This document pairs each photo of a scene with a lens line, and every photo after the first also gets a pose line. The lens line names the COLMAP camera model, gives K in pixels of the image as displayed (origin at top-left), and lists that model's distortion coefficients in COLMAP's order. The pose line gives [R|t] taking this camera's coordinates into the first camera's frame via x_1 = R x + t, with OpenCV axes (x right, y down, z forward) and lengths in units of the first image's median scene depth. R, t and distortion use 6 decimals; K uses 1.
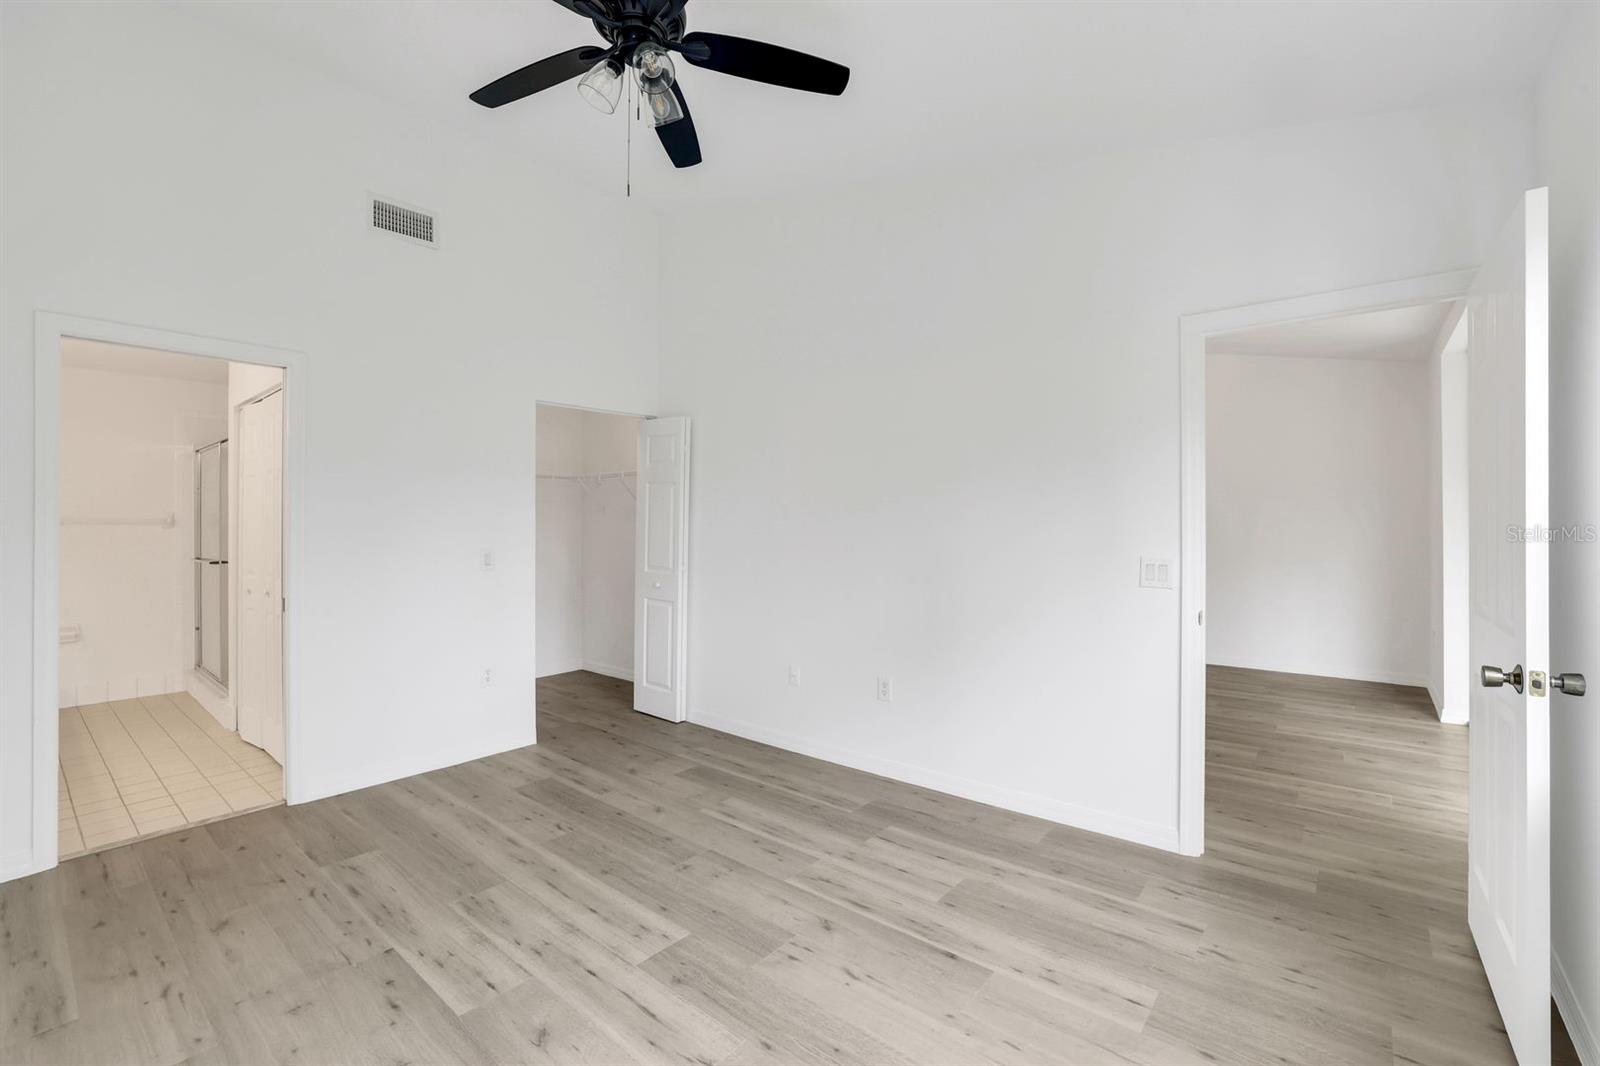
lens RADIAL K [[687.4, 0, 790.9], [0, 687.4, 526.3], [0, 0, 1]] dist [-0.033267, 0.011911]
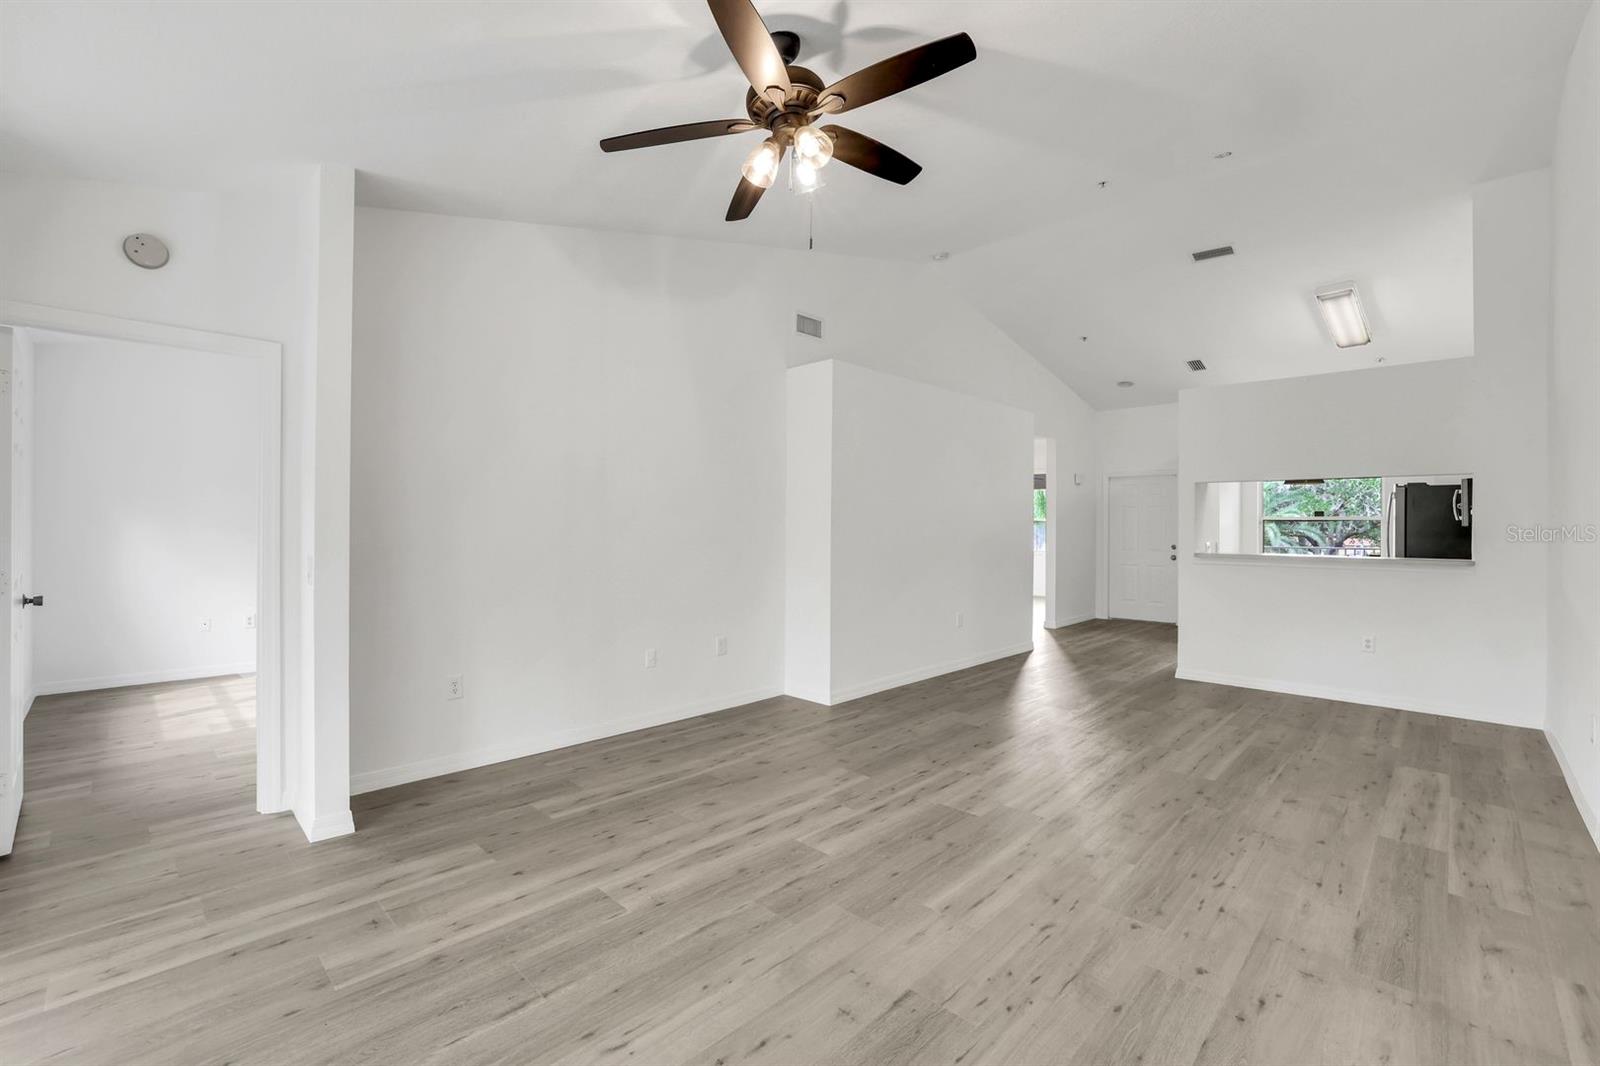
lens RADIAL K [[687.4, 0, 790.9], [0, 687.4, 526.3], [0, 0, 1]] dist [-0.033267, 0.011911]
pose [[-0.076876, 0.004006, -0.997033, 1.134114], [-0.009866, 0.999940, 0.004778, -0.010267], [0.996992, 0.010204, -0.076832, 1.341834]]
